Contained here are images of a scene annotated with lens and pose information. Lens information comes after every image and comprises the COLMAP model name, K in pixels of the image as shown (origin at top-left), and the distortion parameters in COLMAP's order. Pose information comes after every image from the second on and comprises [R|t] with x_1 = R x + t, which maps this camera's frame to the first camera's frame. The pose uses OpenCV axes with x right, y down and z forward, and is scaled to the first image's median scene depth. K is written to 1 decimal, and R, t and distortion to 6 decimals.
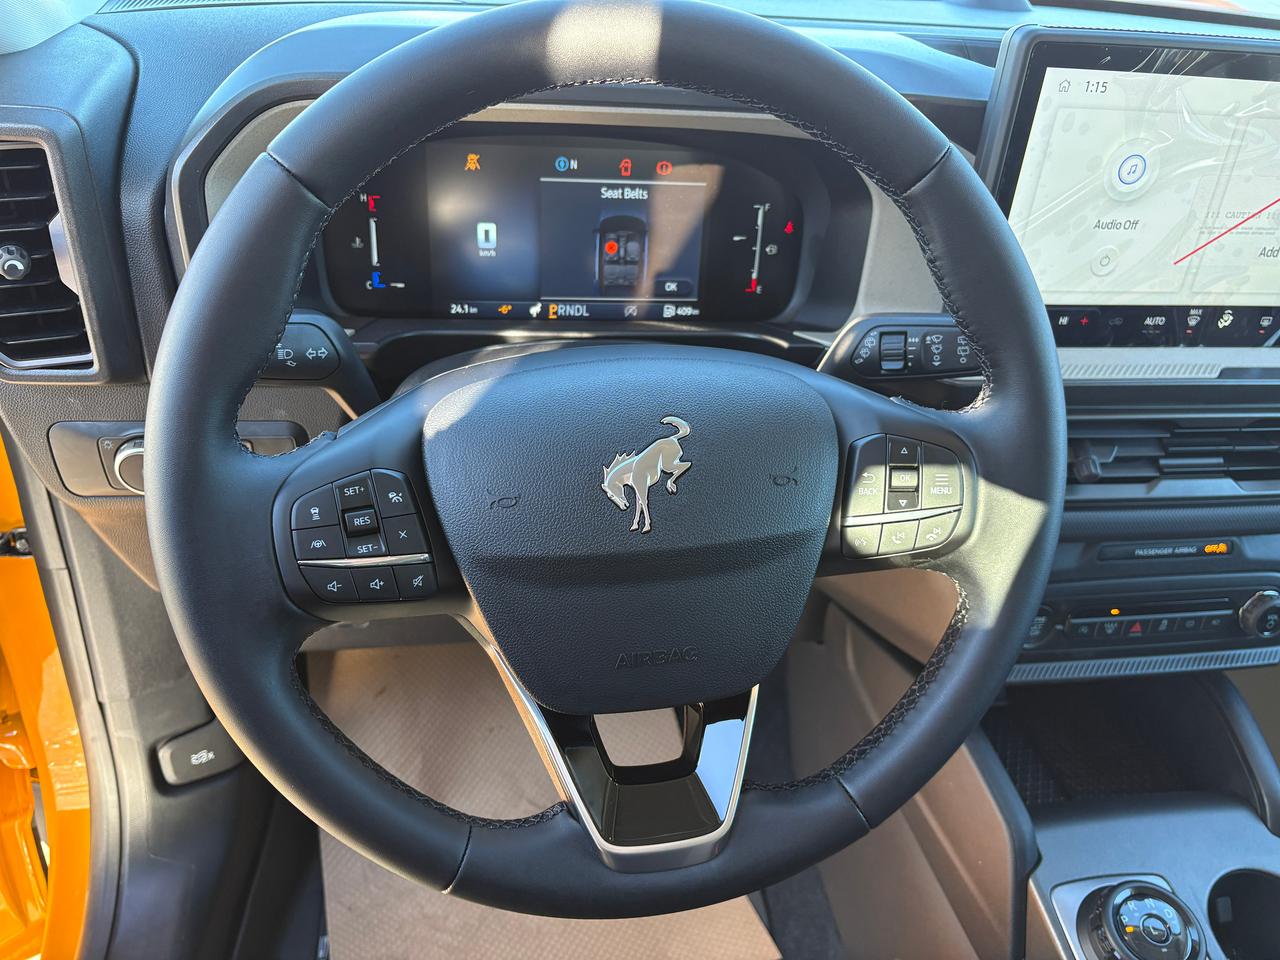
lens RADIAL K [[1004.5, 0, 641.0], [0, 1004.5, 476.5], [0, 0, 1]] dist [0.014462, -0.001417]
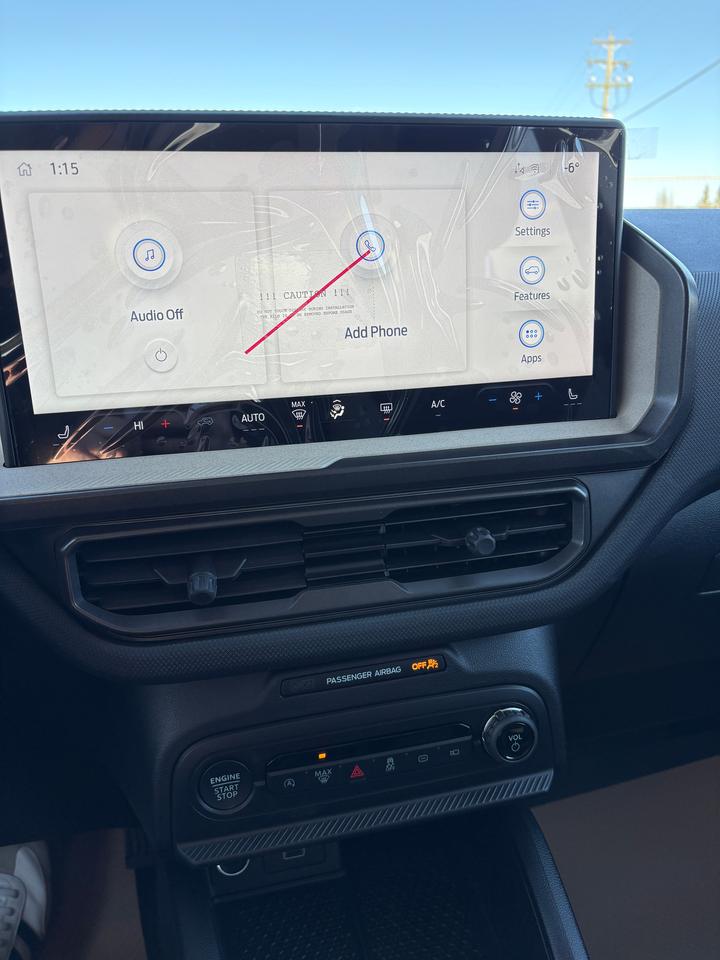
lens RADIAL K [[753.4, 0, 360.8], [0, 753.4, 482.4], [0, 0, 1]] dist [0.014462, -0.001417]
pose [[0.991734, -0.125440, 0.026992, 0.571916], [0.128076, 0.955024, -0.267444, 0.097402], [0.007770, 0.268690, 0.963195, 0.347798]]
